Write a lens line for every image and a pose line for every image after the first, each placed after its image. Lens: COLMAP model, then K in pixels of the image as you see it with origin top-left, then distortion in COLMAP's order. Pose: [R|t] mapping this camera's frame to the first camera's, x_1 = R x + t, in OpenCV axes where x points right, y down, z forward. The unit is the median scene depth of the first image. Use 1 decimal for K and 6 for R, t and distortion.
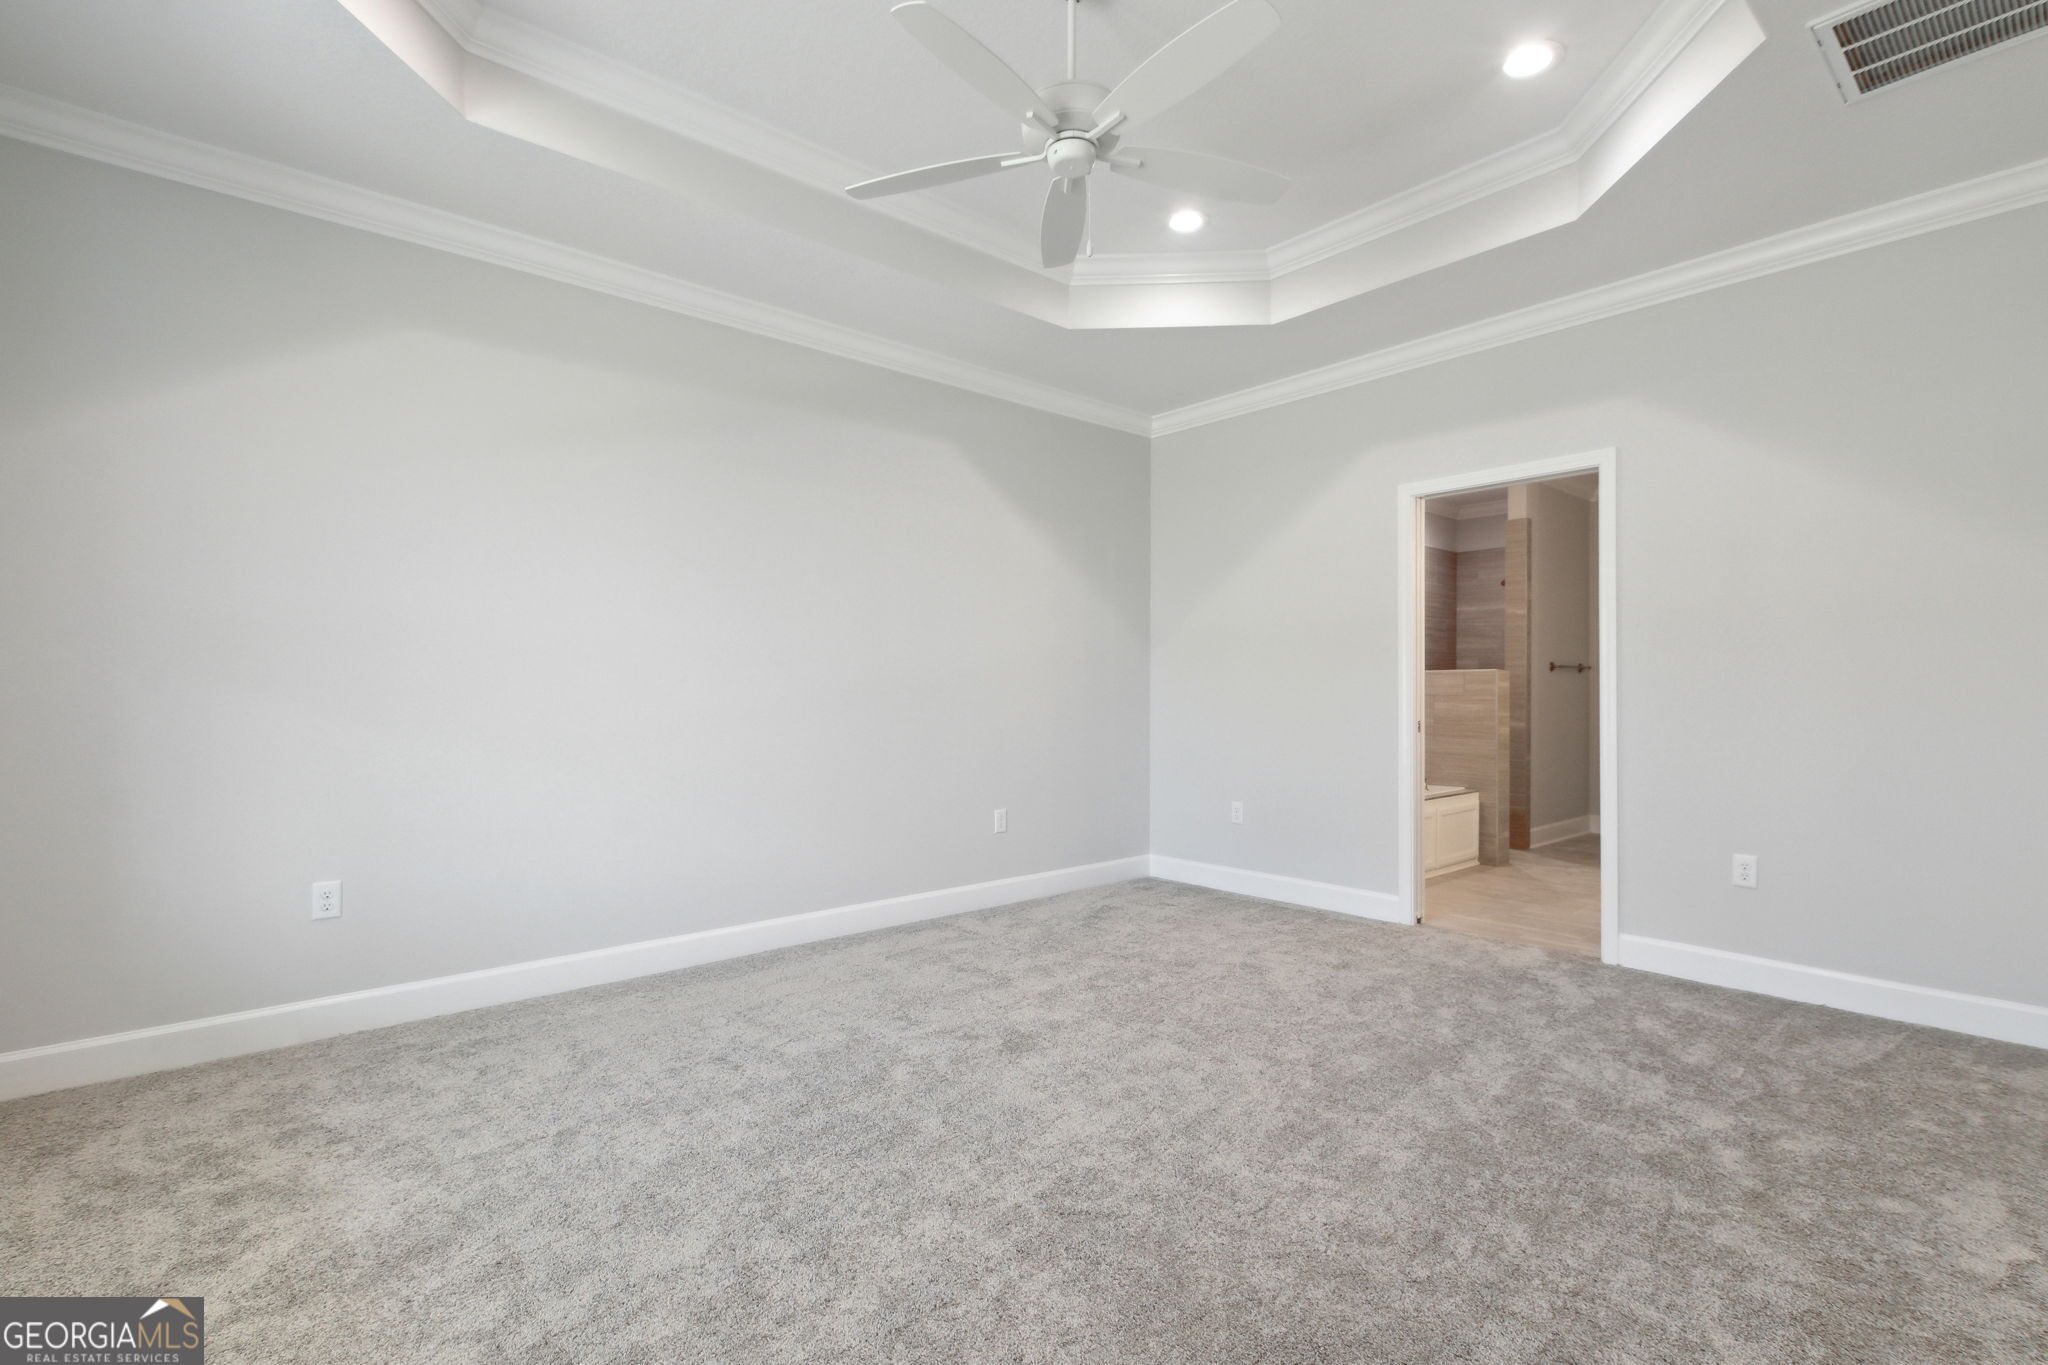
lens RADIAL K [[989.2, 0, 1025.6], [0, 989.2, 674.3], [0, 0, 1]] dist [-0.001172, 0.001015]
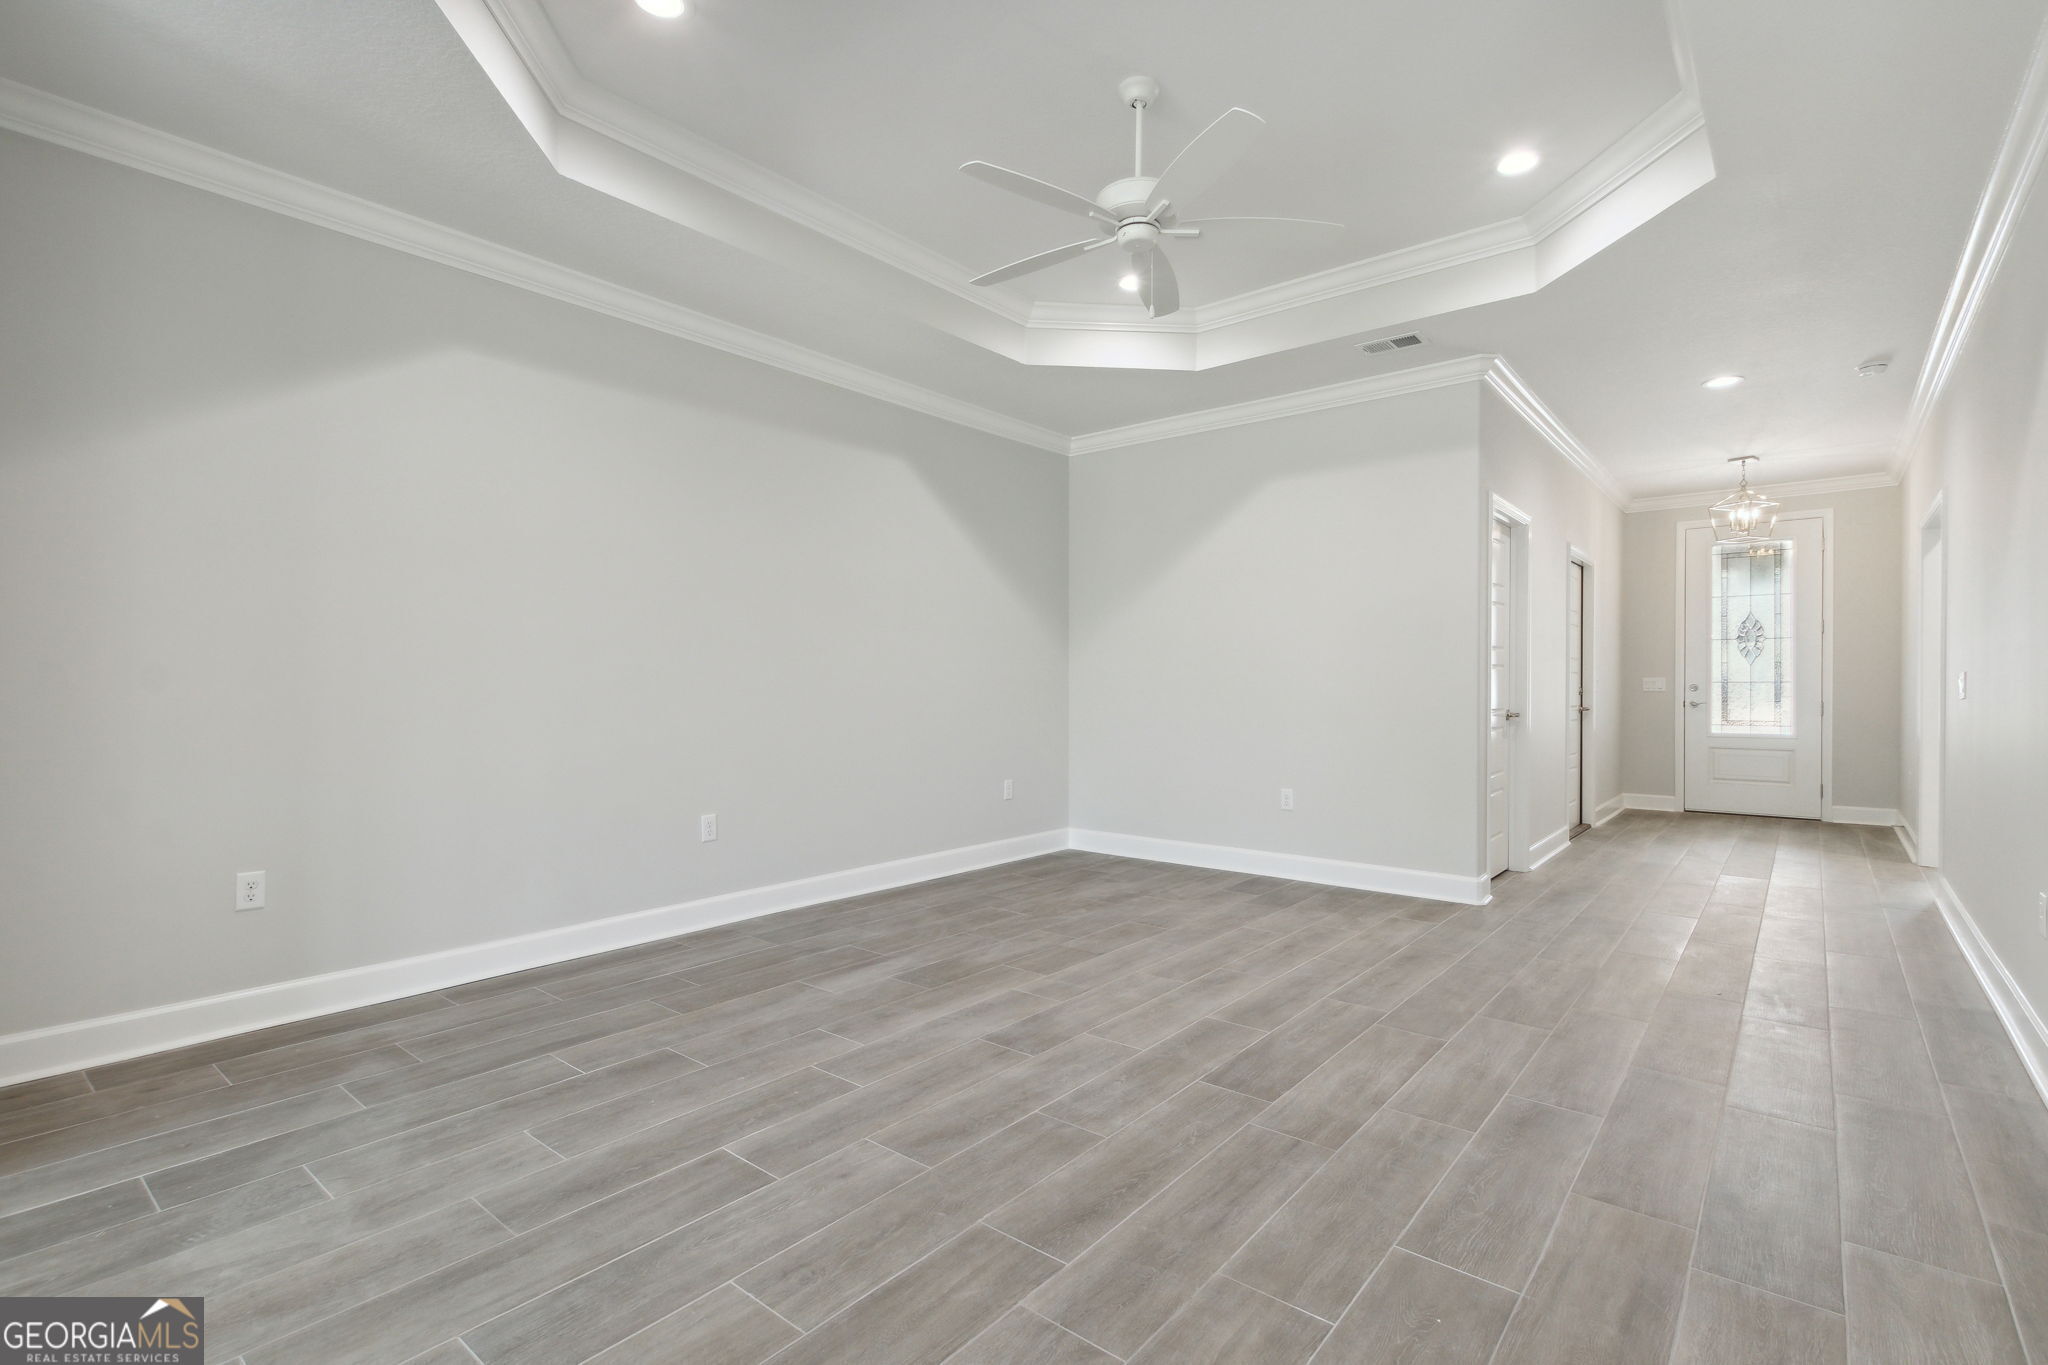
lens RADIAL K [[948.1, 0, 1027.9], [0, 948.1, 692.2], [0, 0, 1]] dist [0.009330, -0.004611]
pose [[0.989654, 0.000576, 0.143477, -0.098040], [-0.004271, 0.999667, 0.025447, 0.000040], [-0.143414, -0.025797, 0.989326, -0.083559]]
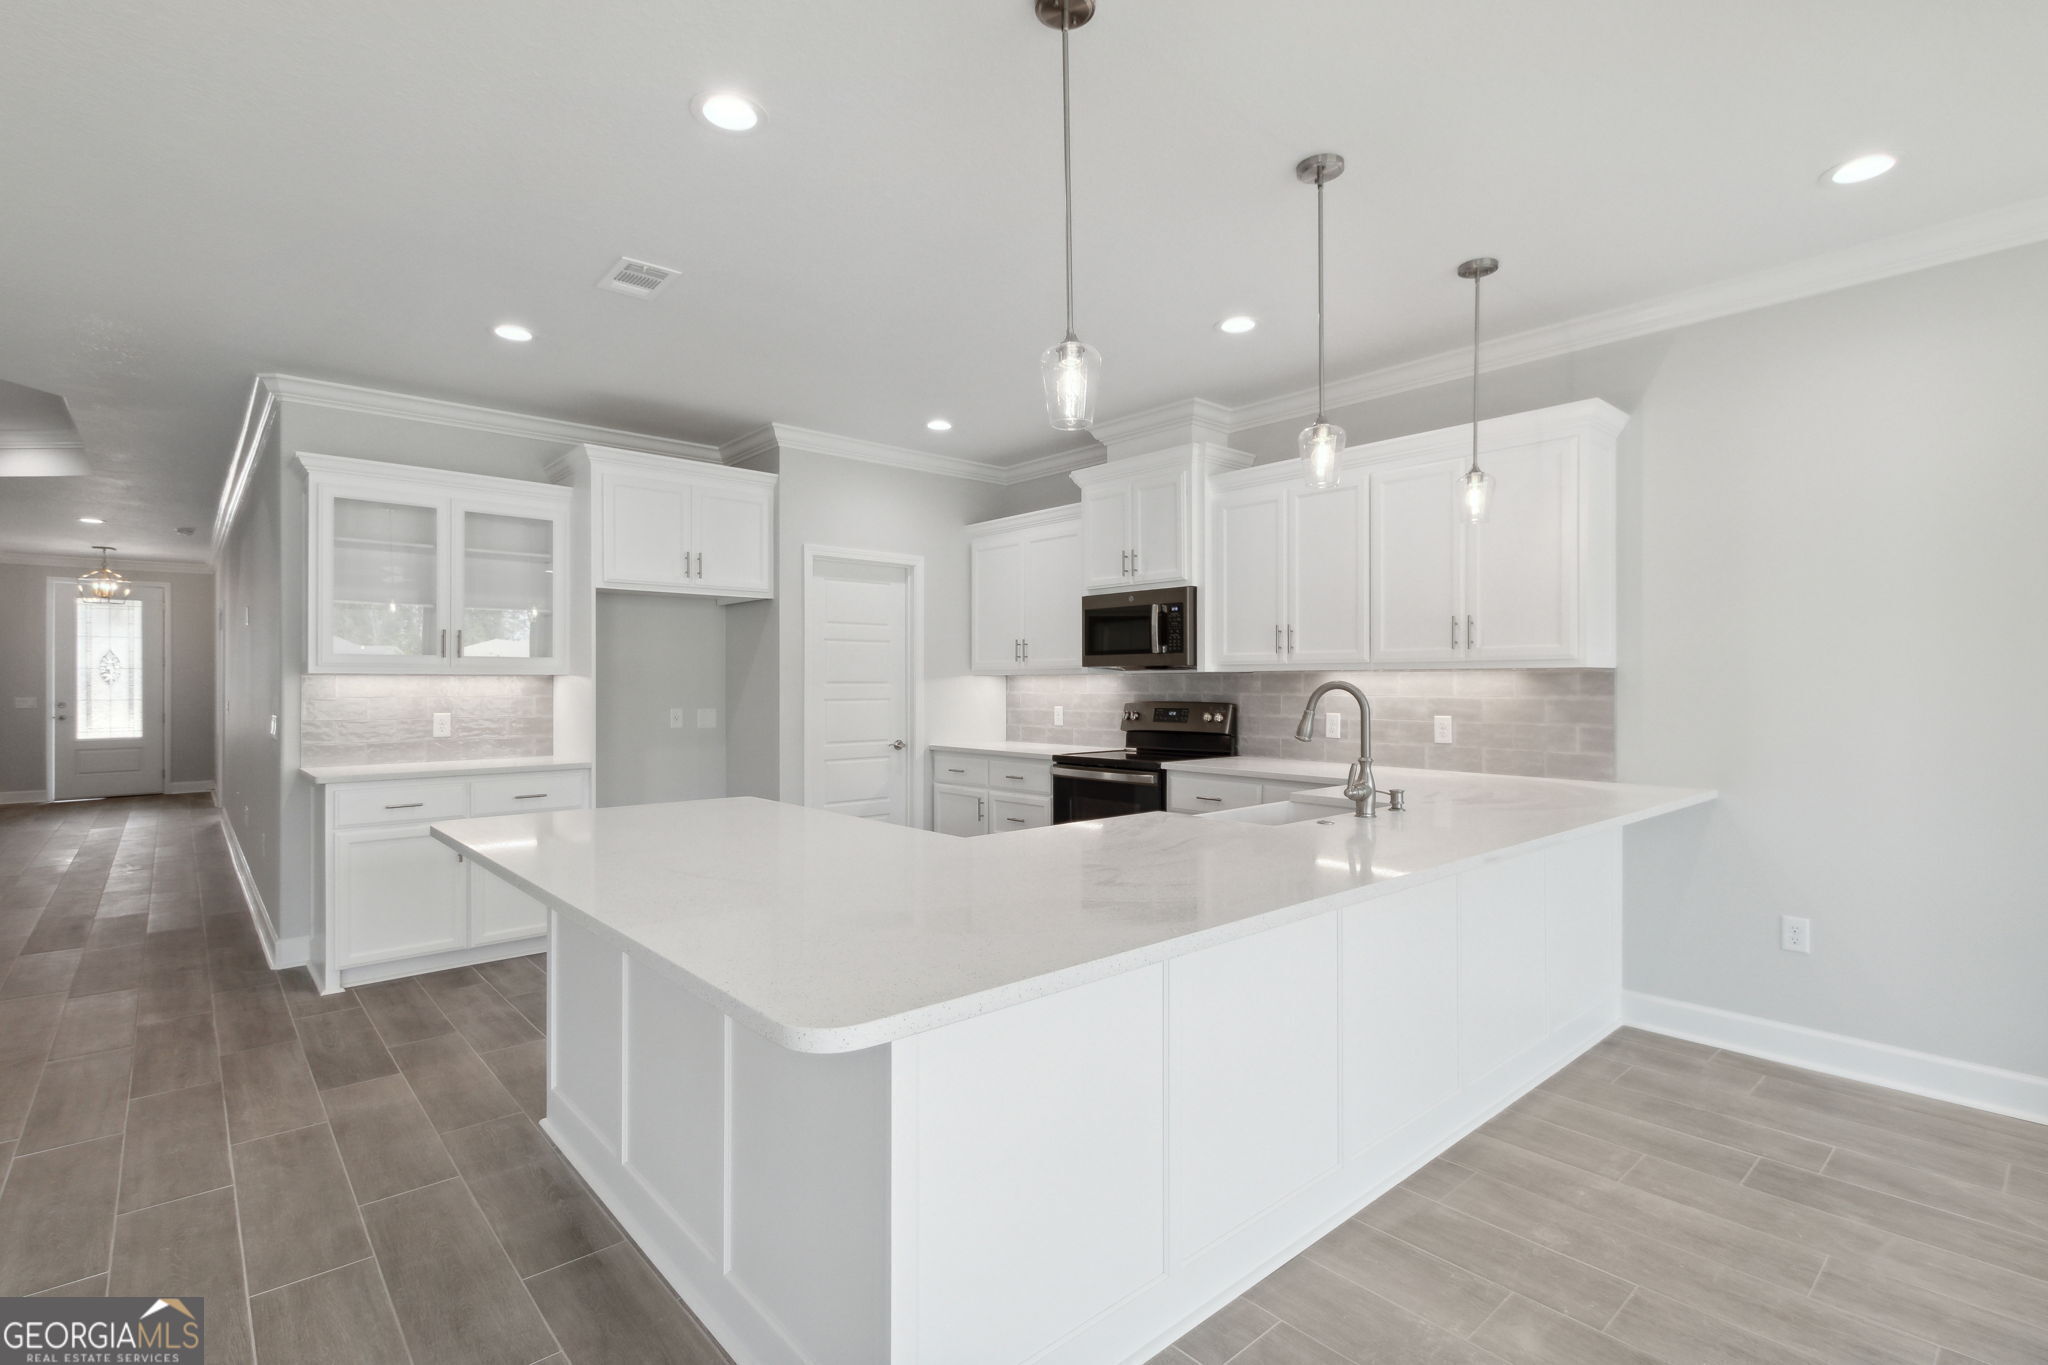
lens RADIAL K [[948.1, 0, 1020.5], [0, 948.1, 680.3], [0, 0, 1]] dist [0.009330, -0.004611]
pose [[0.011303, 0.006669, 0.999914, -0.711349], [-0.017044, 0.999834, -0.006476, -0.039628], [-0.999791, -0.016969, 0.011415, -0.676330]]
